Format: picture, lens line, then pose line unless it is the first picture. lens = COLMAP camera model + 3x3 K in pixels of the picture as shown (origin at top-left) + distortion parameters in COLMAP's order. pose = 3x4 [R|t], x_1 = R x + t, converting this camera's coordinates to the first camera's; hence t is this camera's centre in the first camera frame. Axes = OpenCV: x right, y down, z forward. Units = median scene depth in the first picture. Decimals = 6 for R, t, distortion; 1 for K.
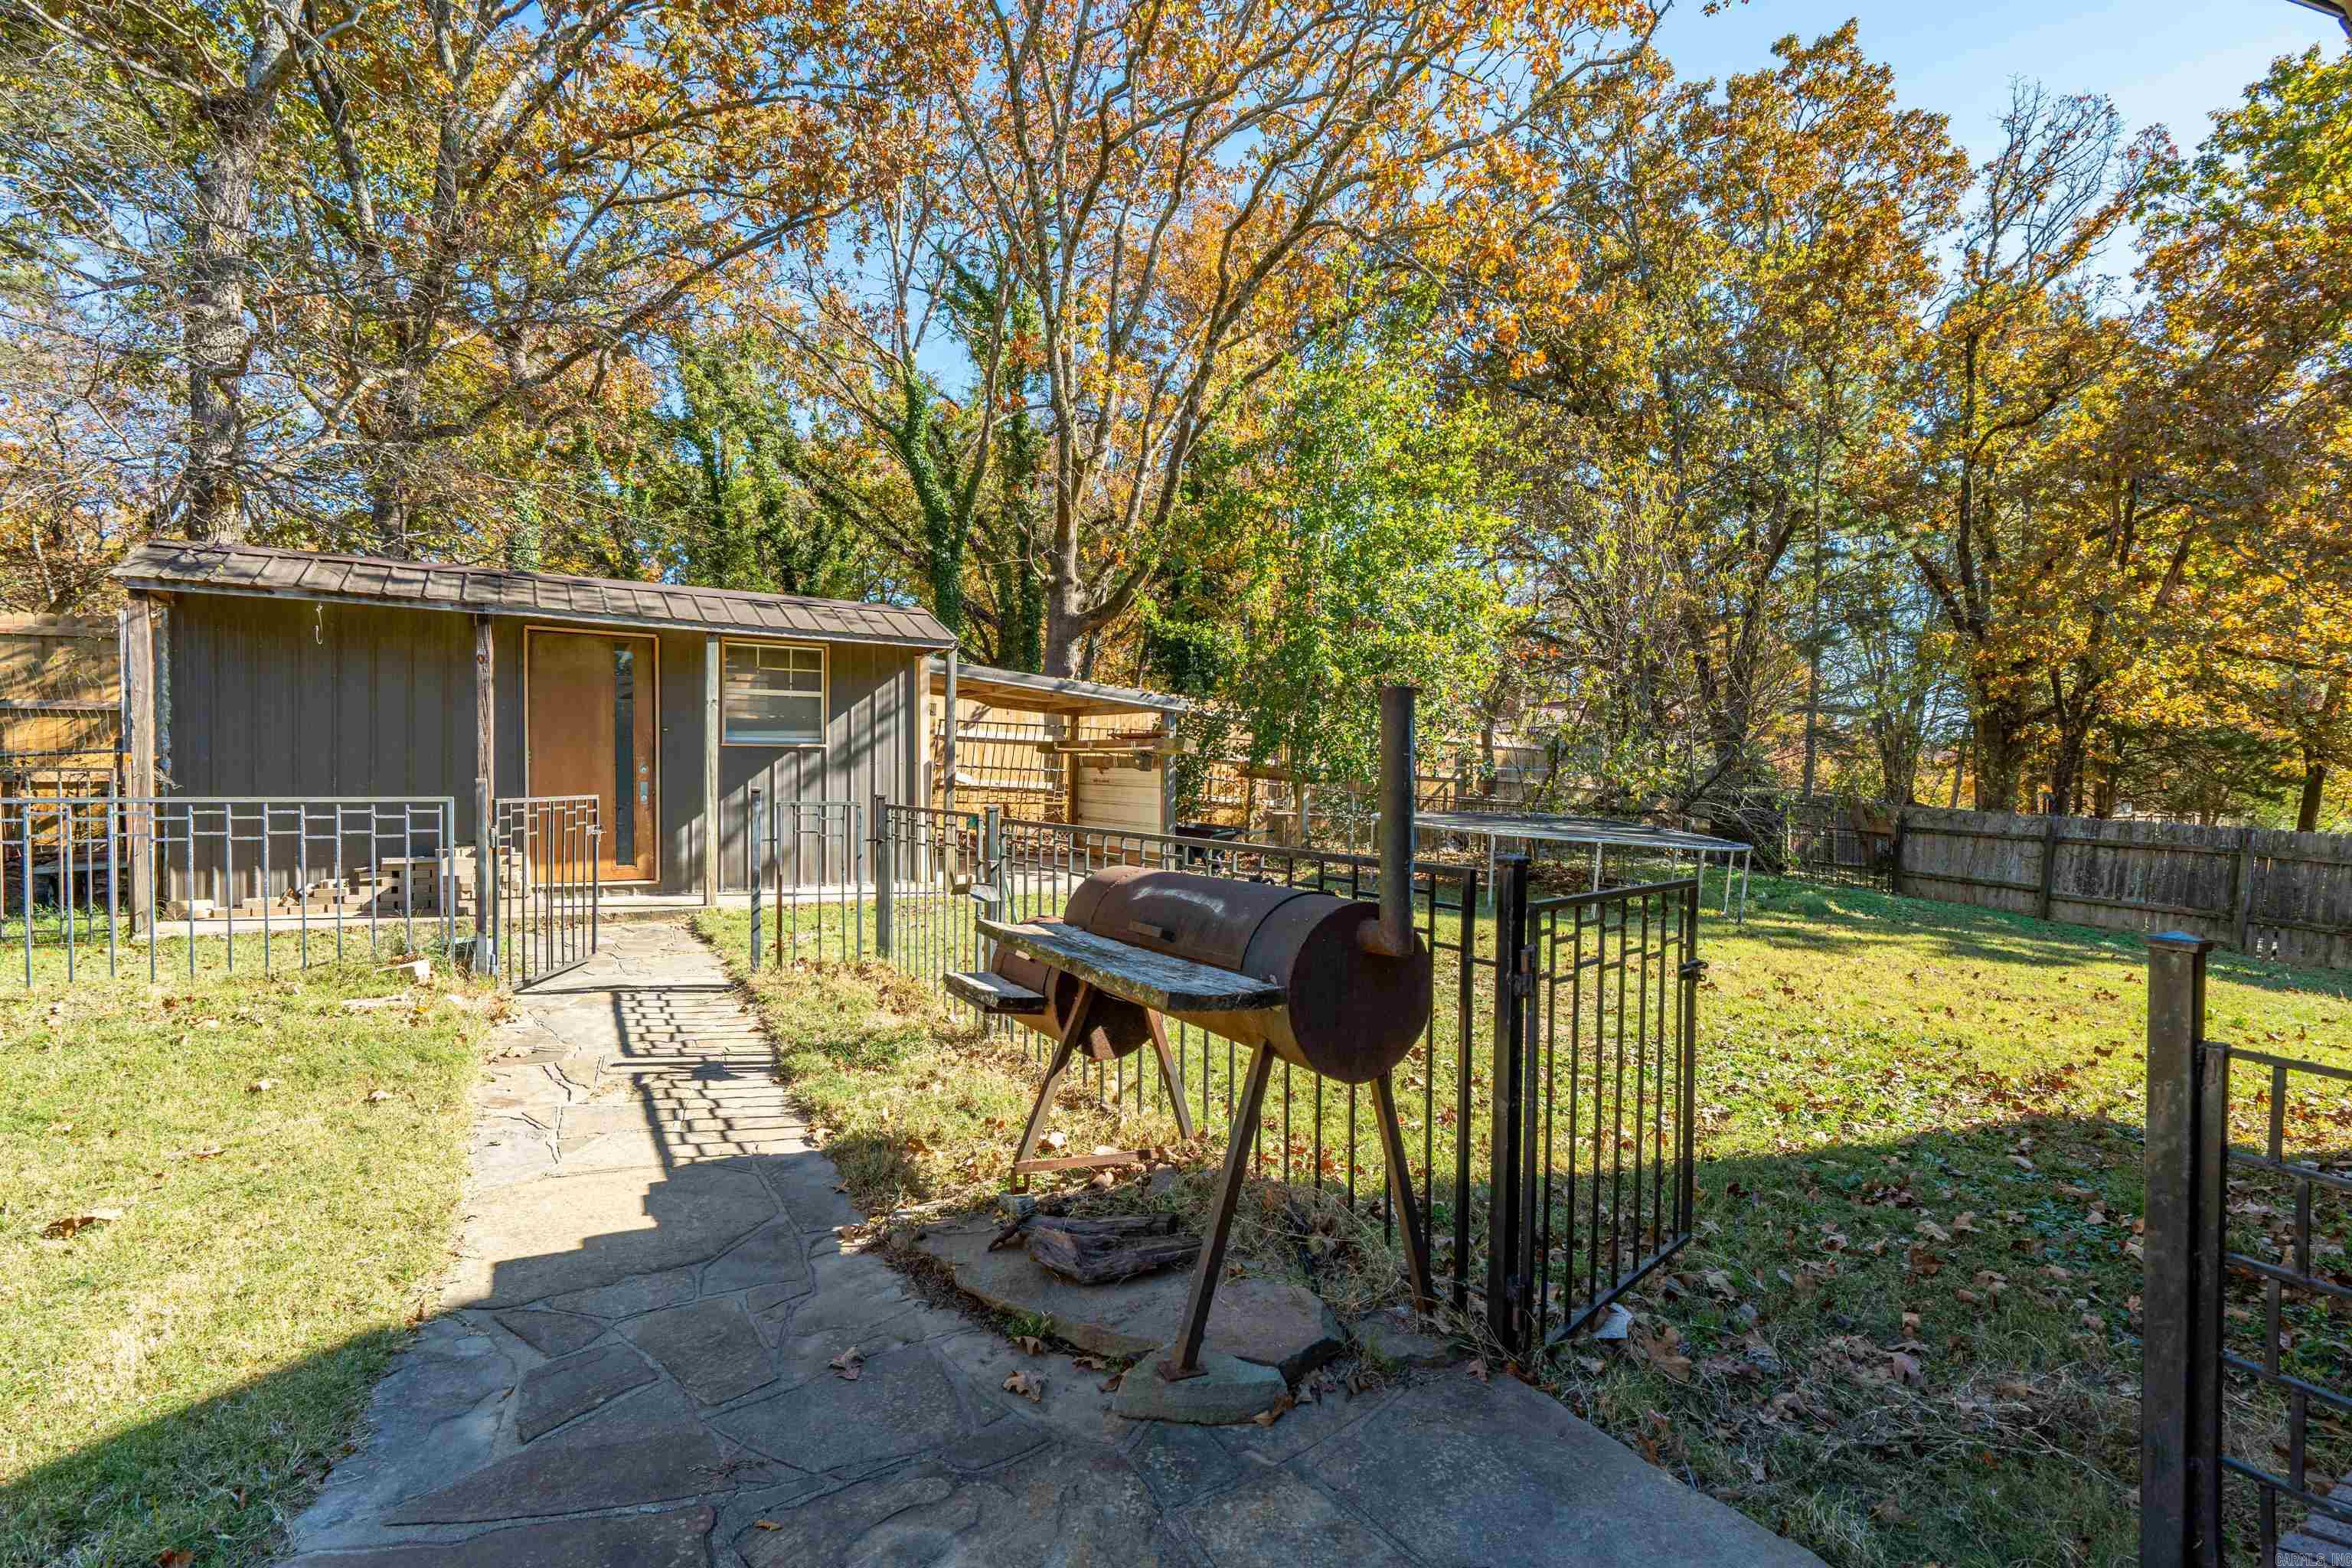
lens RADIAL K [[1073.8, 0, 1162.3], [0, 1073.8, 784.5], [0, 0, 1]] dist [0.000224, -0.000733]
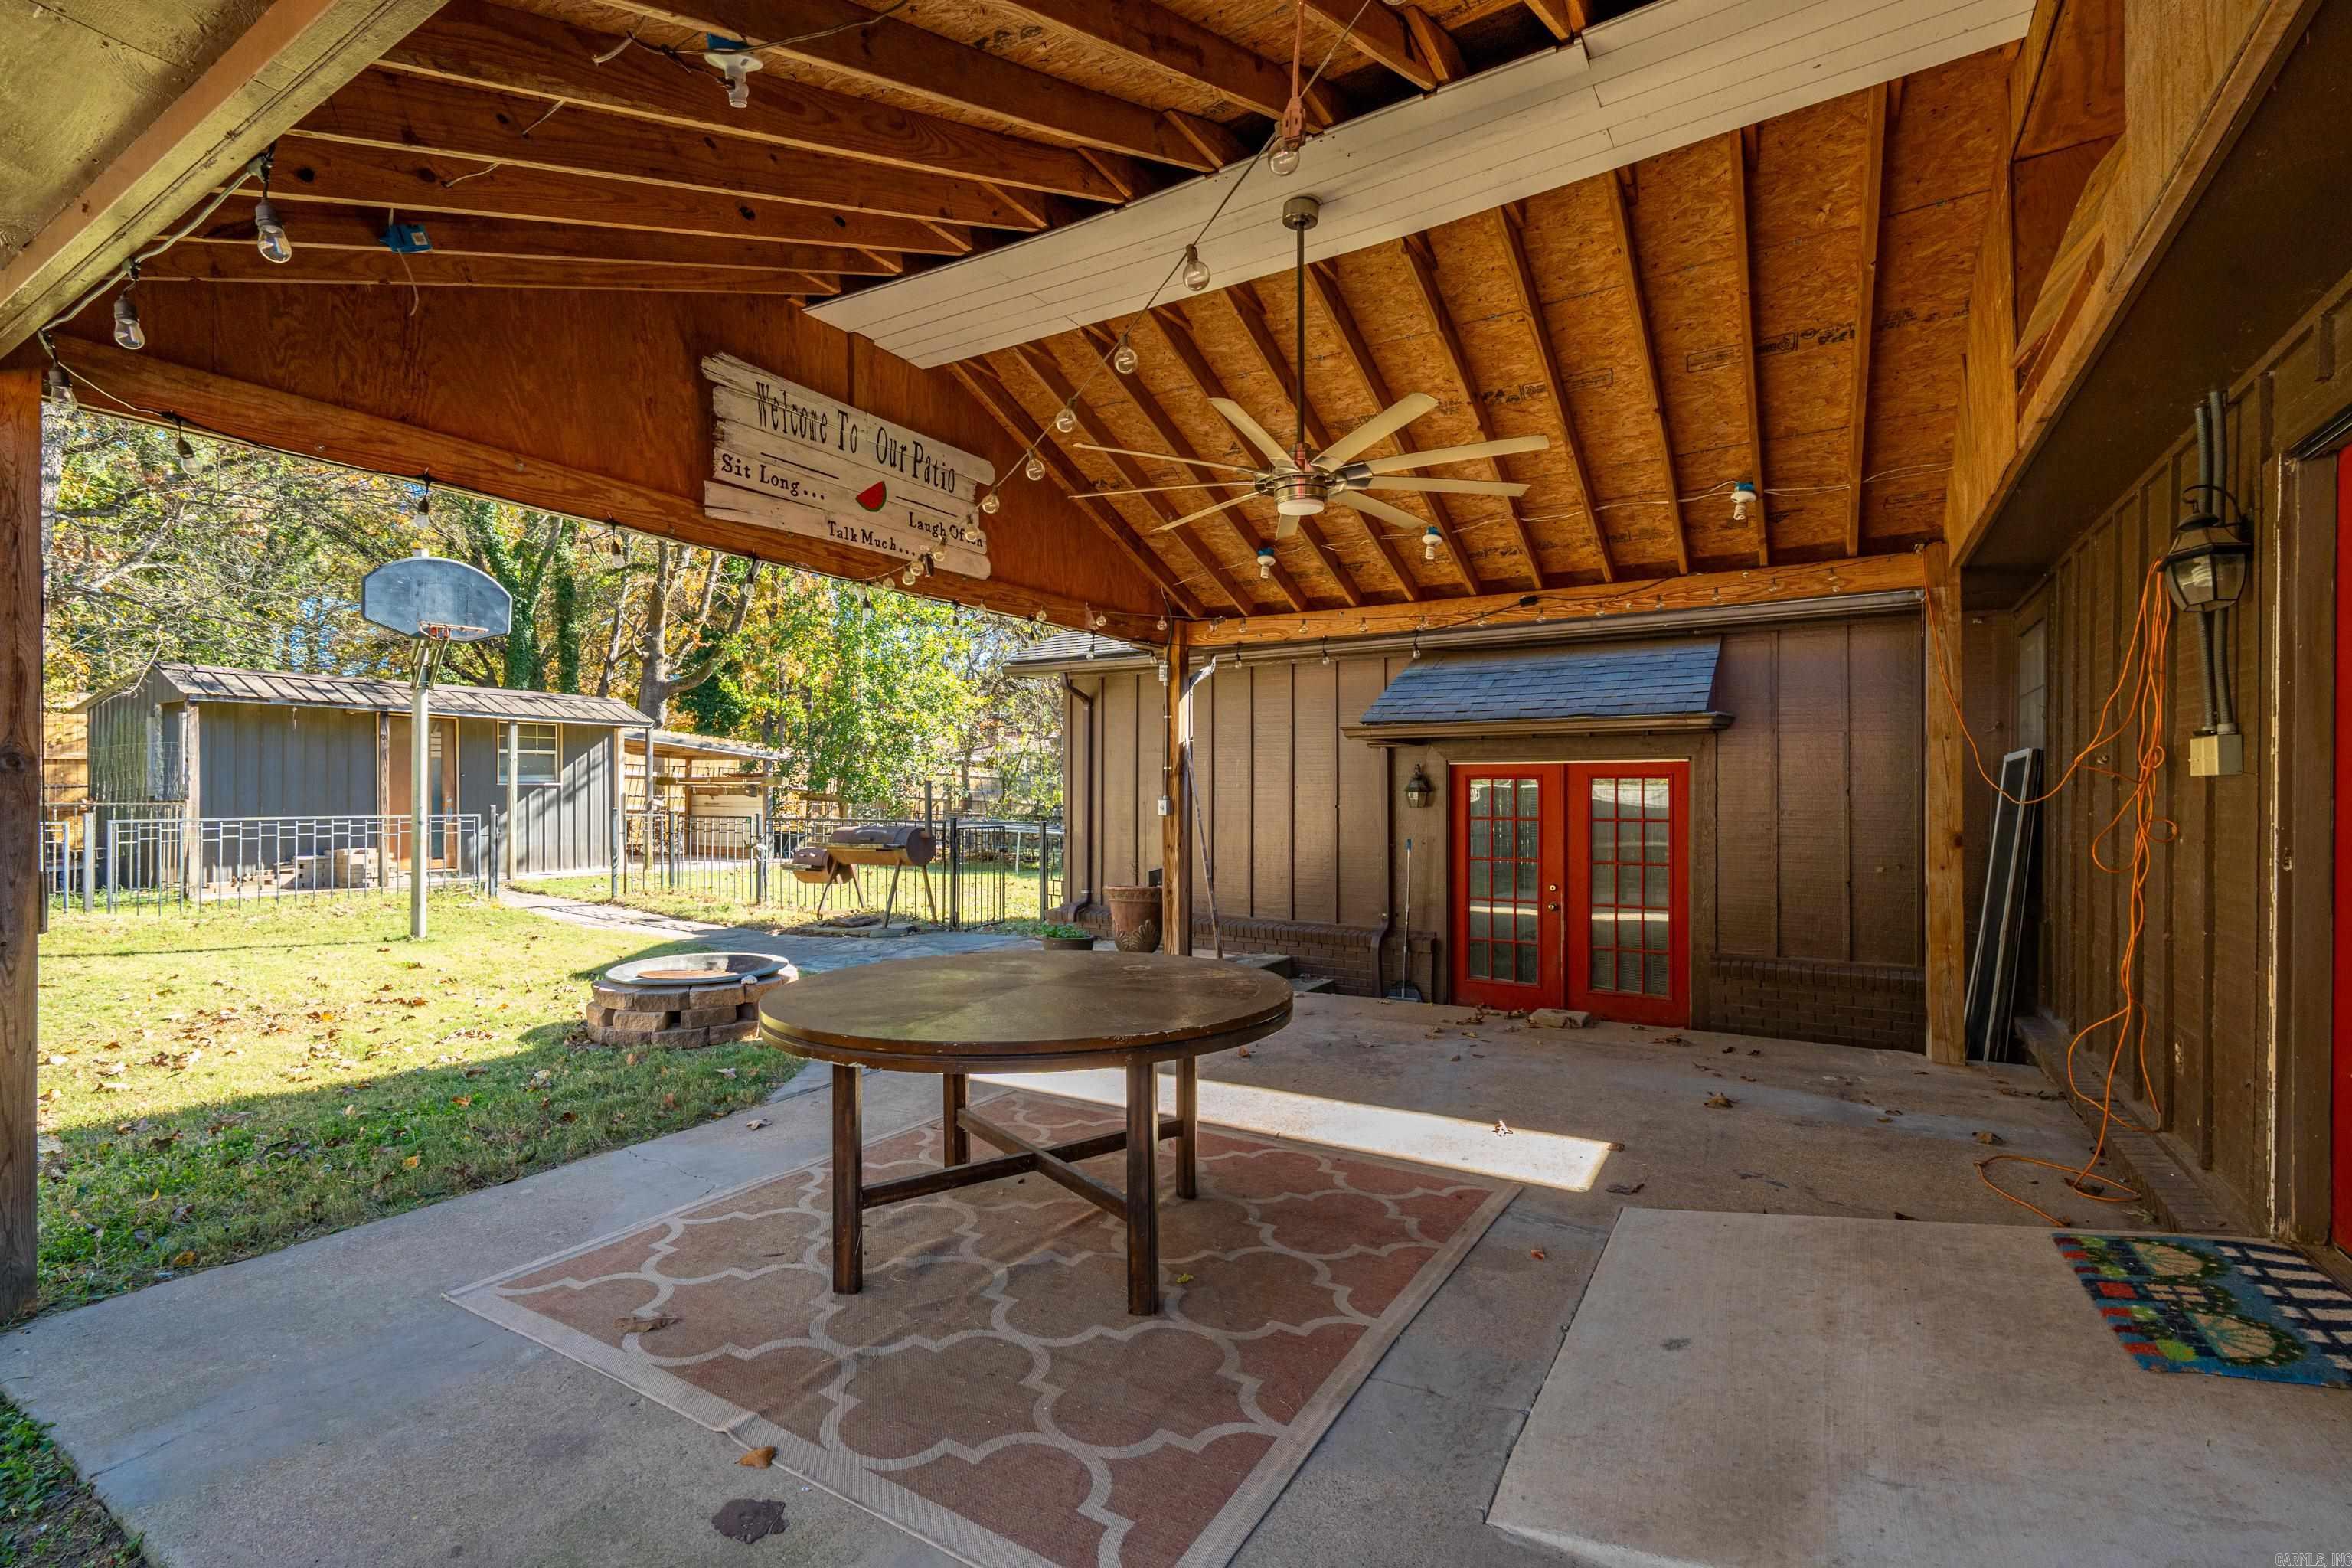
lens RADIAL K [[1073.8, 0, 1174.7], [0, 1073.8, 788.7], [0, 0, 1]] dist [0.000224, -0.000733]
pose [[0.888834, -0.007852, 0.458162, -0.221239], [0.014495, 0.999835, -0.010985, 0.002063], [-0.458000, 0.016405, 0.888801, -0.835846]]
